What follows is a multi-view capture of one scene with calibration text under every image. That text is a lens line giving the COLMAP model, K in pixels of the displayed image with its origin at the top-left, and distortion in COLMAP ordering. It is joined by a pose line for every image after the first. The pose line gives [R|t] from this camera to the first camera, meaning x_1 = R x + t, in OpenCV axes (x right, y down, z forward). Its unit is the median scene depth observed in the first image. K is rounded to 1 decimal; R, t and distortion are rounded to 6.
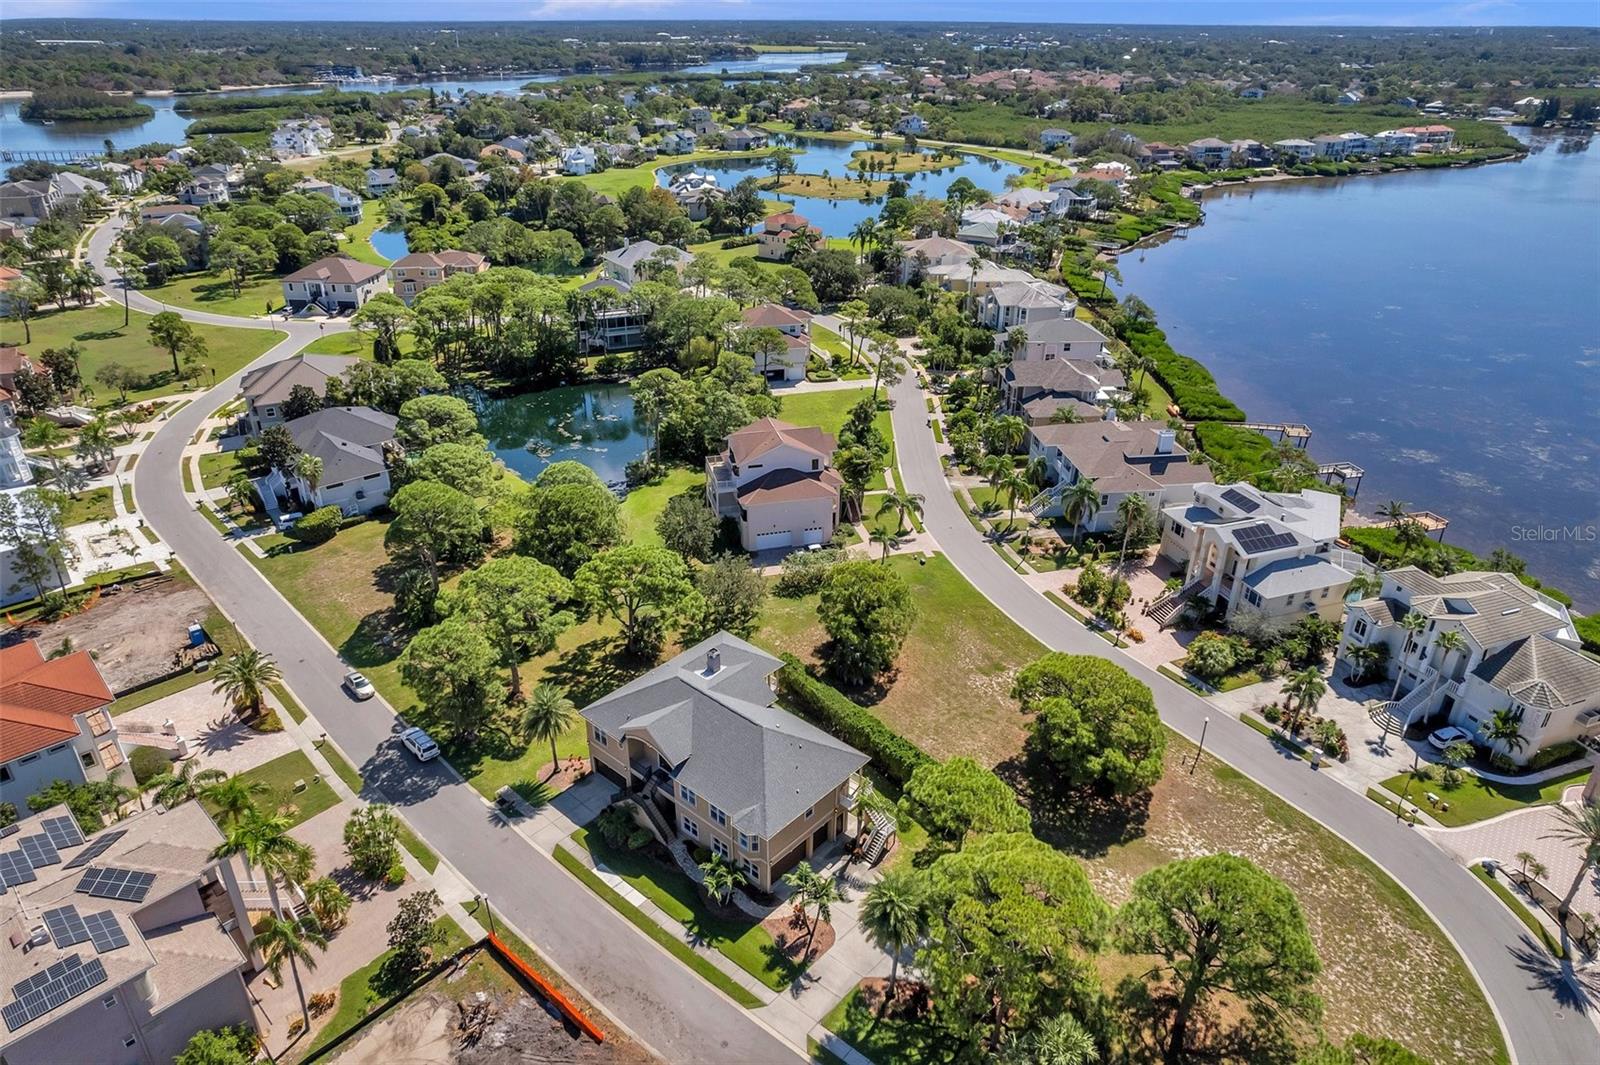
lens RADIAL K [[1019.0, 0, 800.0], [0, 1019.0, 532.5], [0, 0, 1]] dist [-0.073112, 0.064762]
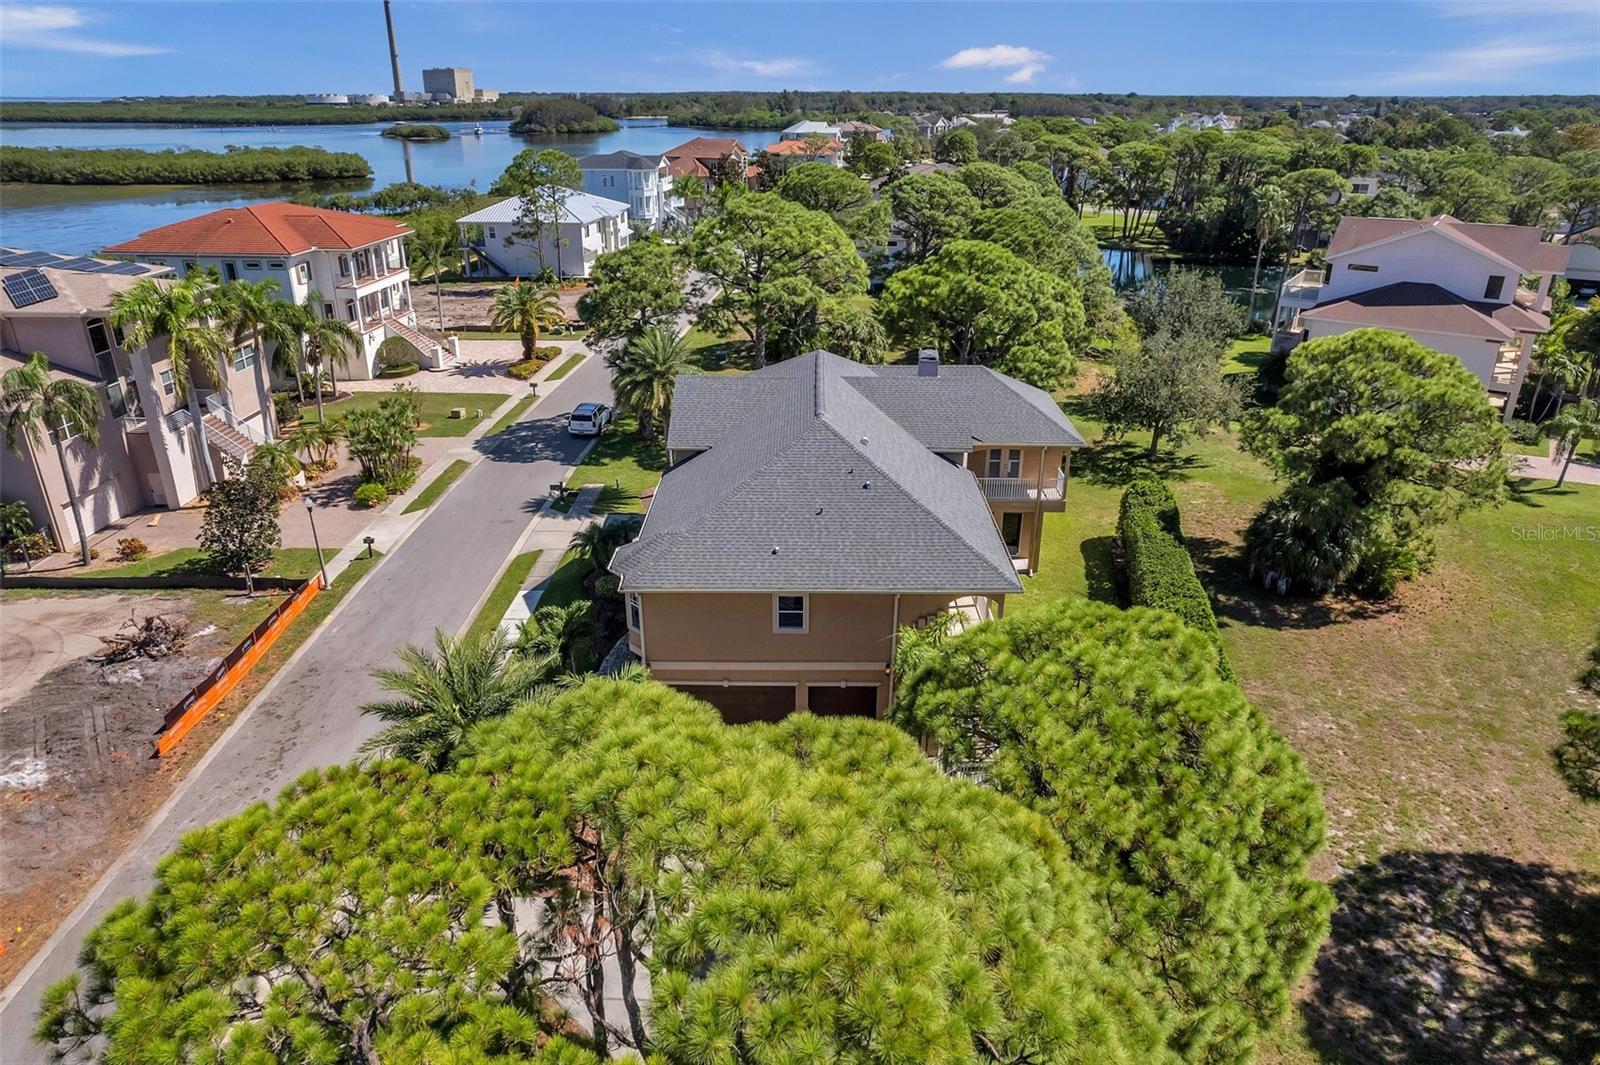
lens RADIAL K [[1033.1, 0, 797.4], [0, 1033.1, 538.3], [0, 0, 1]] dist [-0.082896, 0.078828]
pose [[0.655308, 0.298225, -0.693998, 0.236316], [-0.342369, 0.936235, 0.079037, 0.175569], [0.673316, 0.185809, 0.715626, 0.577983]]
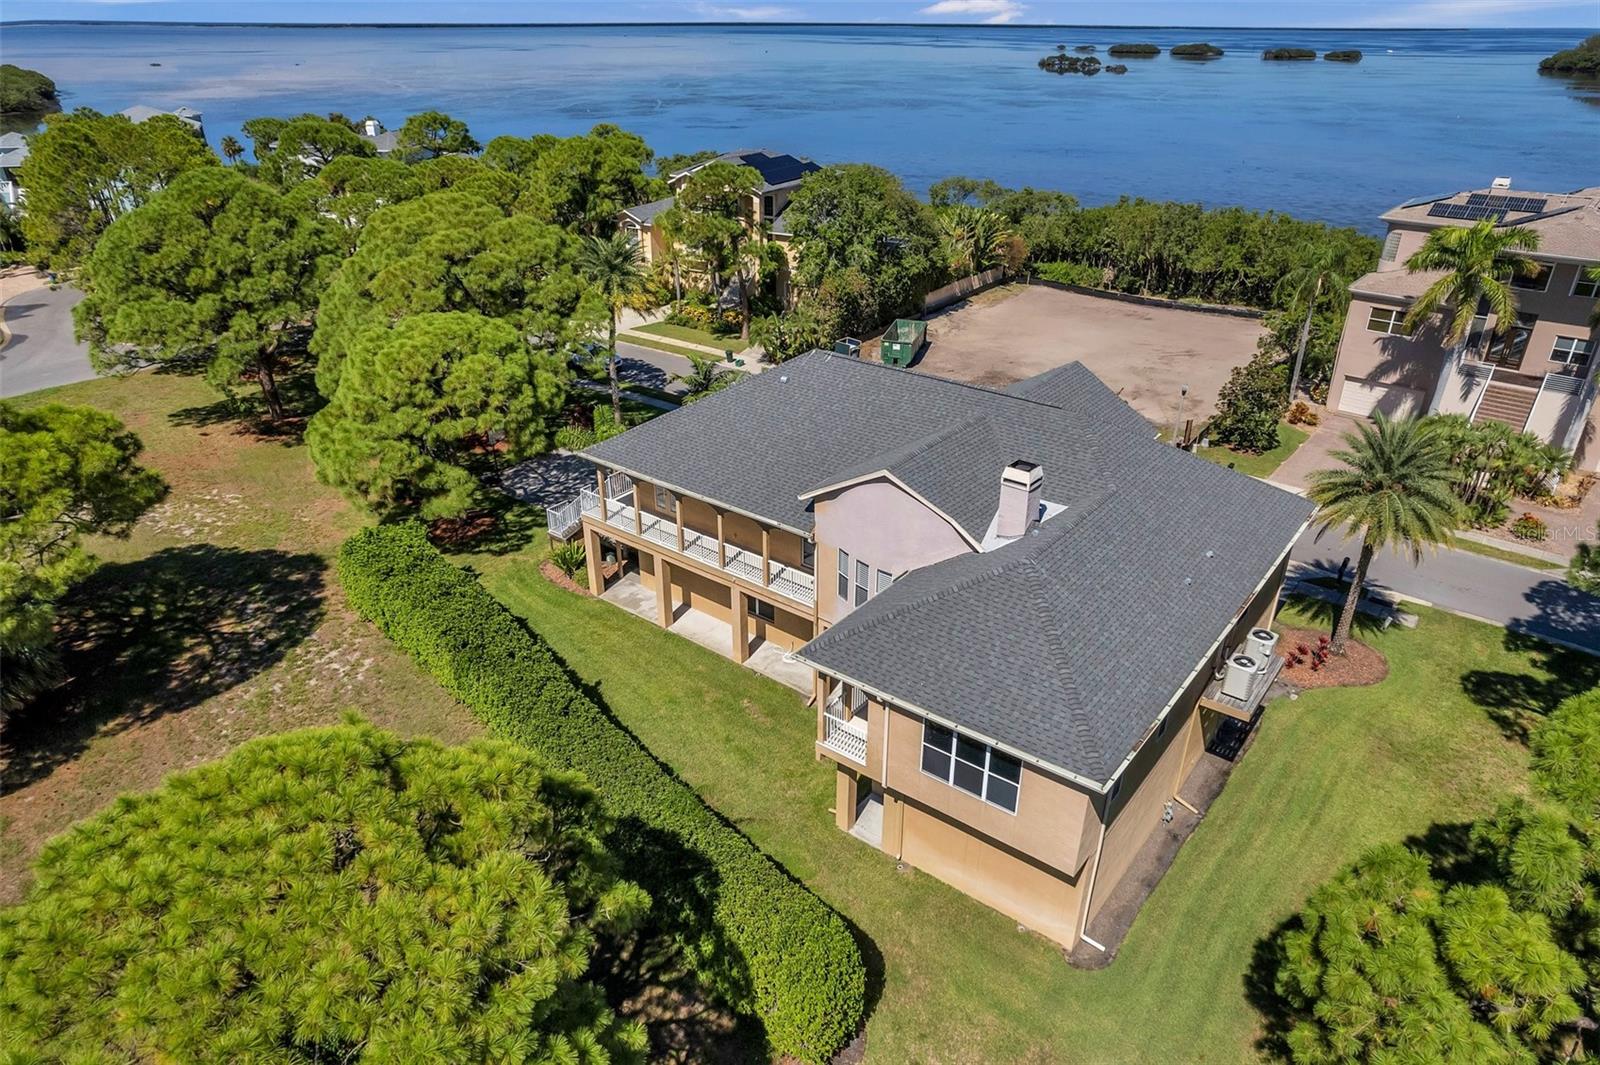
lens RADIAL K [[1020.7, 0, 801.9], [0, 1020.7, 538.7], [0, 0, 1]] dist [-0.074834, 0.070133]
pose [[-0.997946, 0.020516, -0.060684, -0.001369], [-0.037468, 0.581431, 0.812733, -0.107045], [0.051957, 0.813337, -0.579468, 1.122304]]
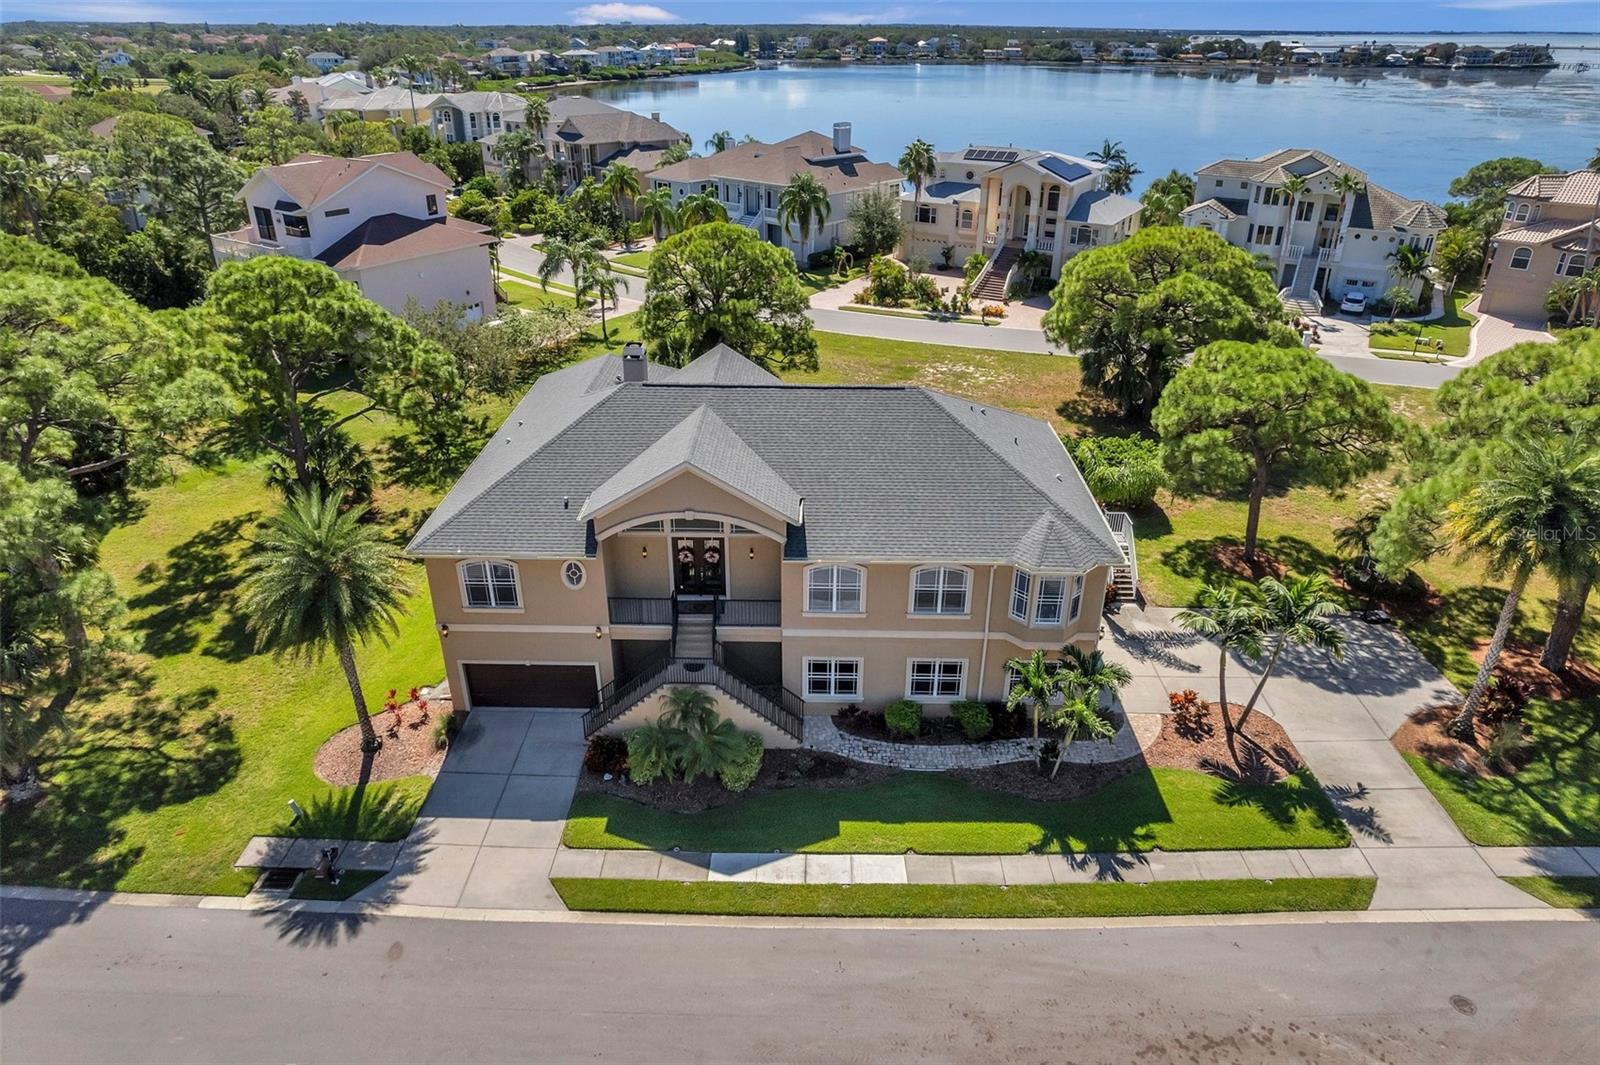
lens RADIAL K [[1019.0, 0, 800.0], [0, 1019.0, 532.5], [0, 0, 1]] dist [-0.073112, 0.064762]
pose [[0.758903, -0.297154, 0.579453, -0.293751], [0.298809, 0.949514, 0.095581, 0.163759], [-0.578601, 0.100609, 0.809382, 0.574117]]
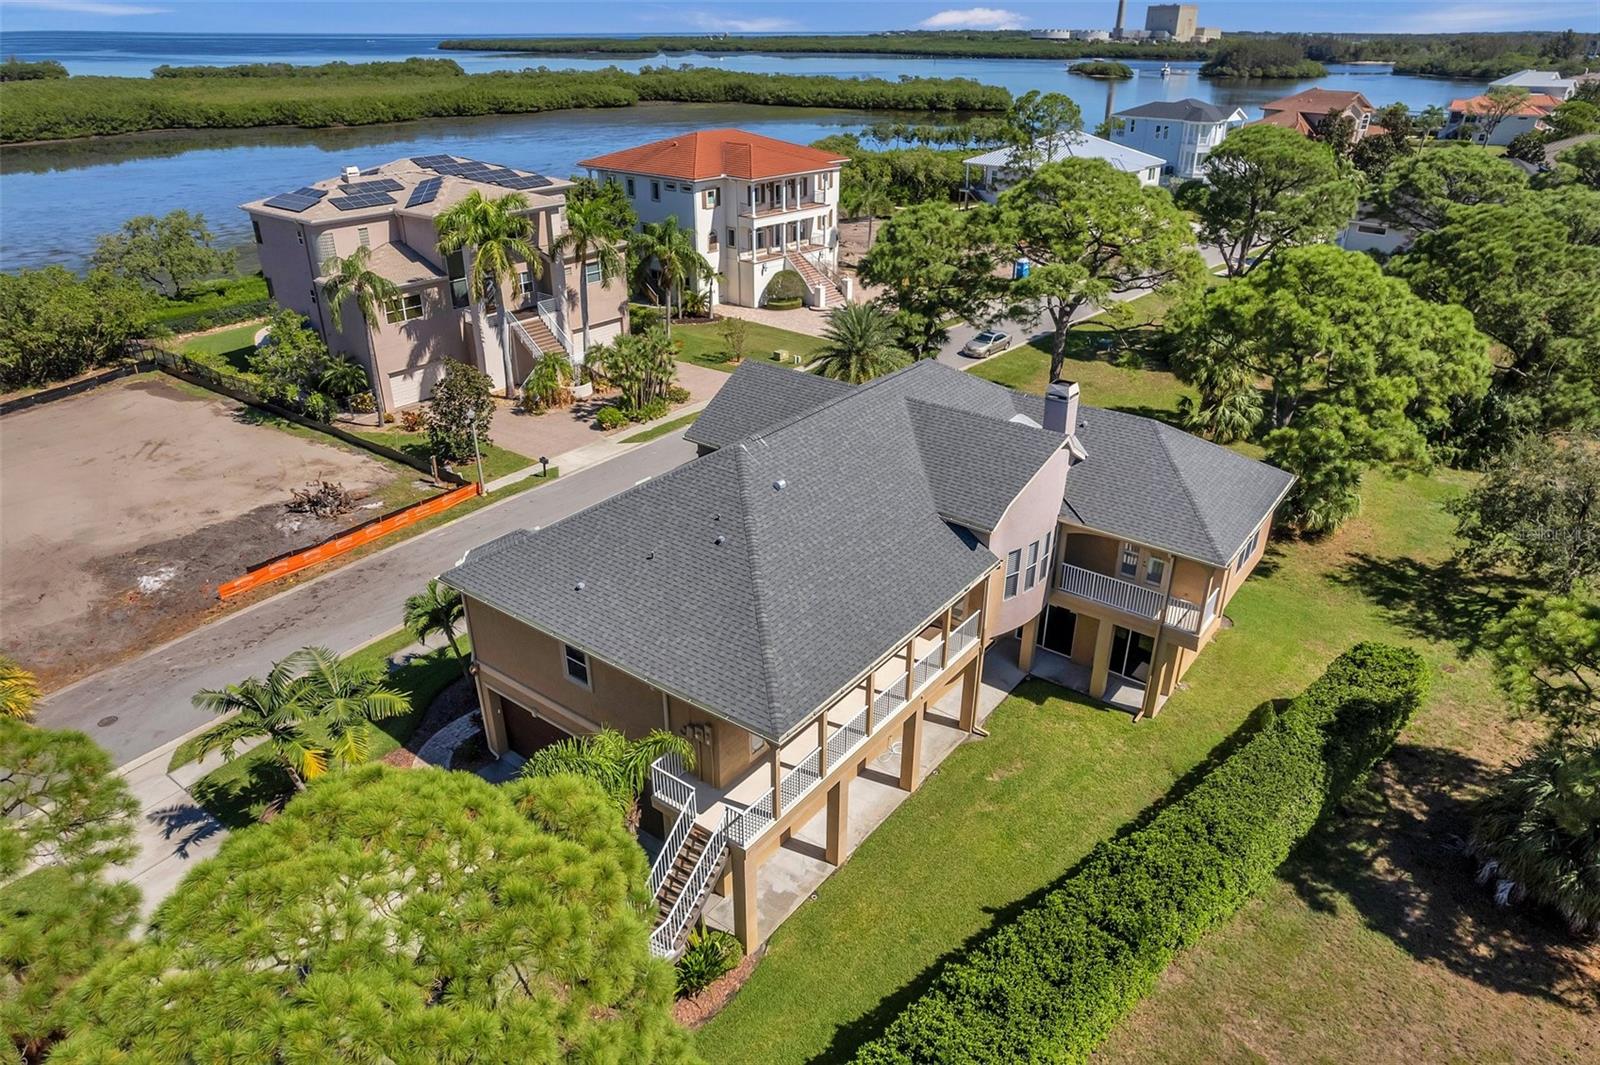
lens RADIAL K [[1020.7, 0, 801.9], [0, 1020.7, 538.7], [0, 0, 1]] dist [-0.074834, 0.070133]
pose [[0.081452, 0.445990, -0.891324, 0.247116], [-0.457399, 0.811287, 0.364144, 0.067449], [0.885524, 0.378030, 0.270076, 0.789887]]
